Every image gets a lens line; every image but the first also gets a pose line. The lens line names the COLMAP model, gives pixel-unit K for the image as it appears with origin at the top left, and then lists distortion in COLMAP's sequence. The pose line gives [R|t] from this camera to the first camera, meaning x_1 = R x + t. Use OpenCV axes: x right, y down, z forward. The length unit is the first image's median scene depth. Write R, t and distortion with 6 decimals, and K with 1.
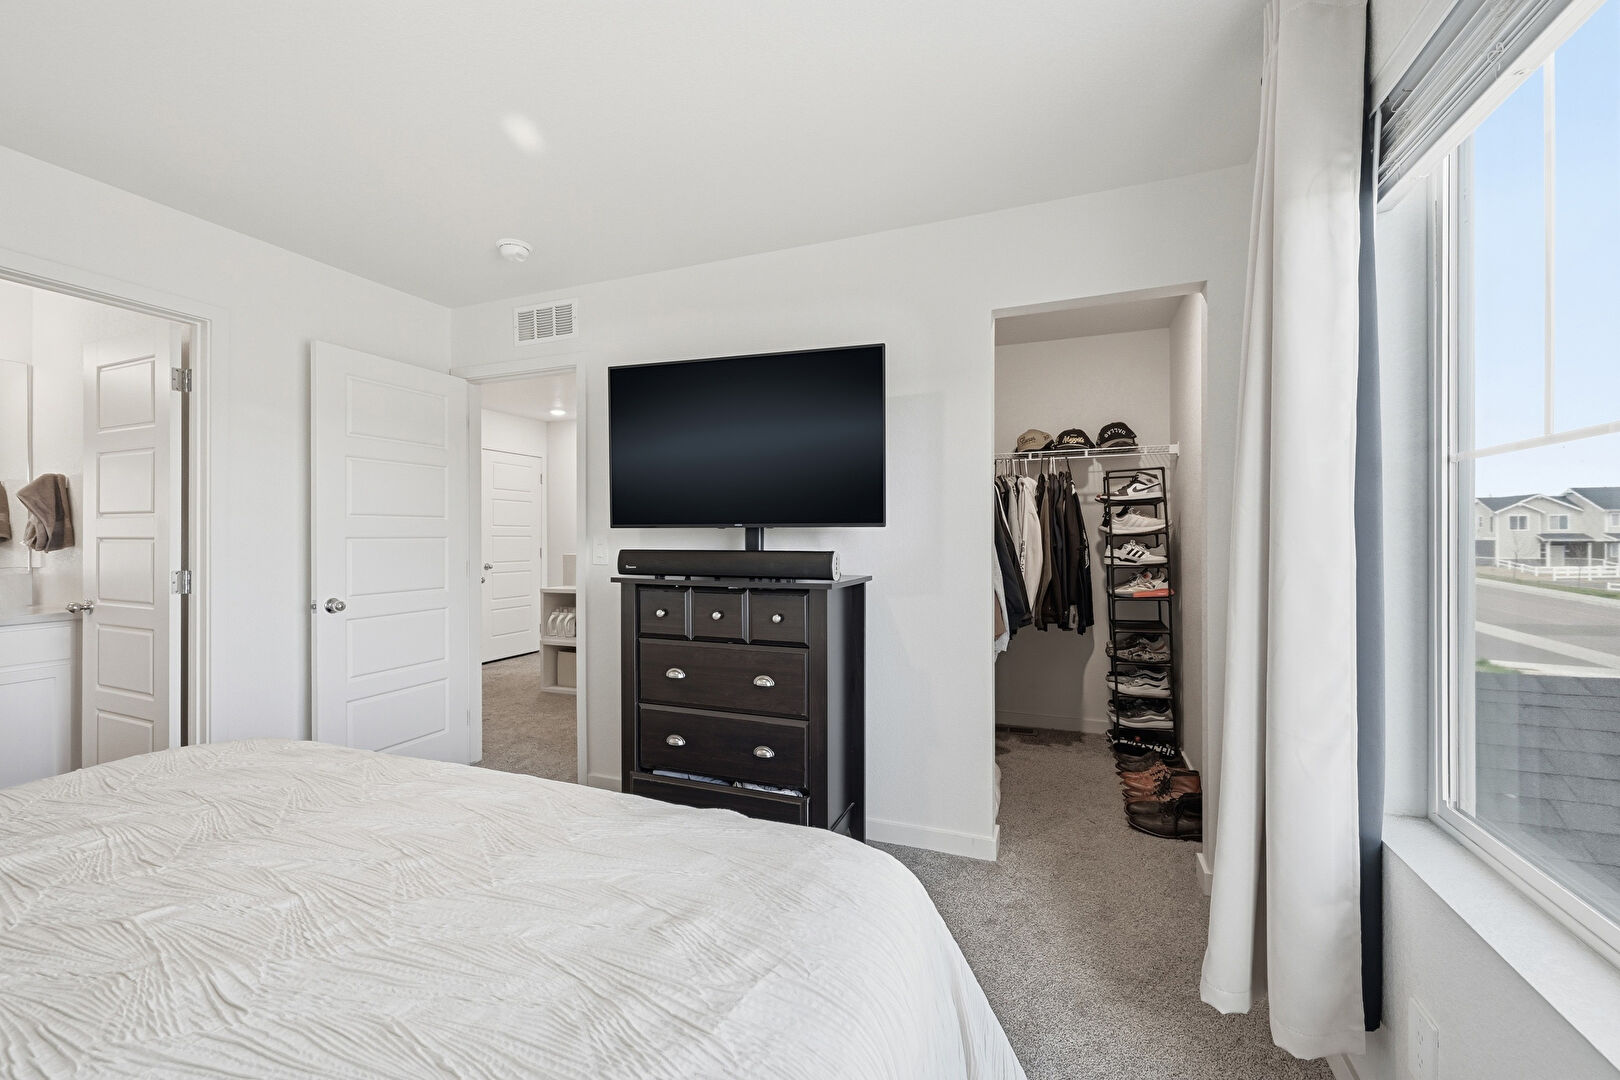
lens RADIAL K [[659.1, 0, 803.4], [0, 659.1, 535.2], [0, 0, 1]] dist [-0.000708, -0.000024]
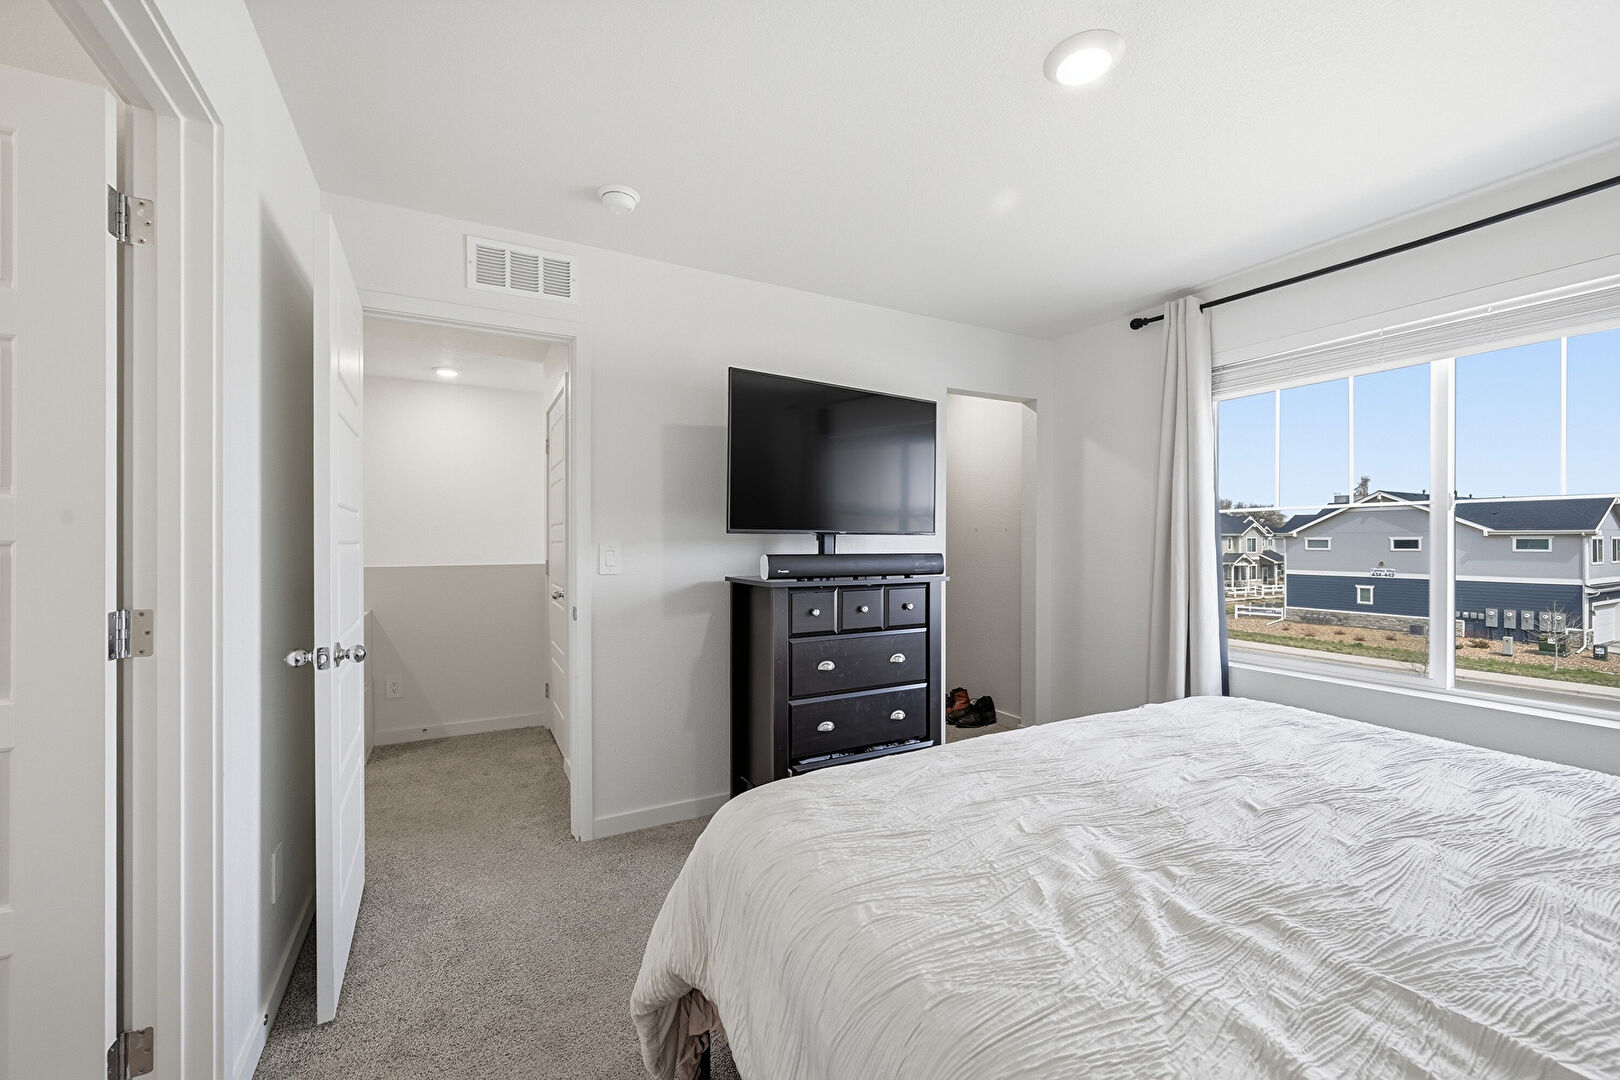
lens RADIAL K [[647.9, 0, 803.9], [0, 647.9, 541.5], [0, 0, 1]] dist [0.000583, 0.000070]
pose [[0.641417, -0.000087, 0.767193, -1.025803], [0.000382, 1.000000, -0.000206, 0.001862], [-0.767193, 0.000425, 0.641417, 0.324188]]
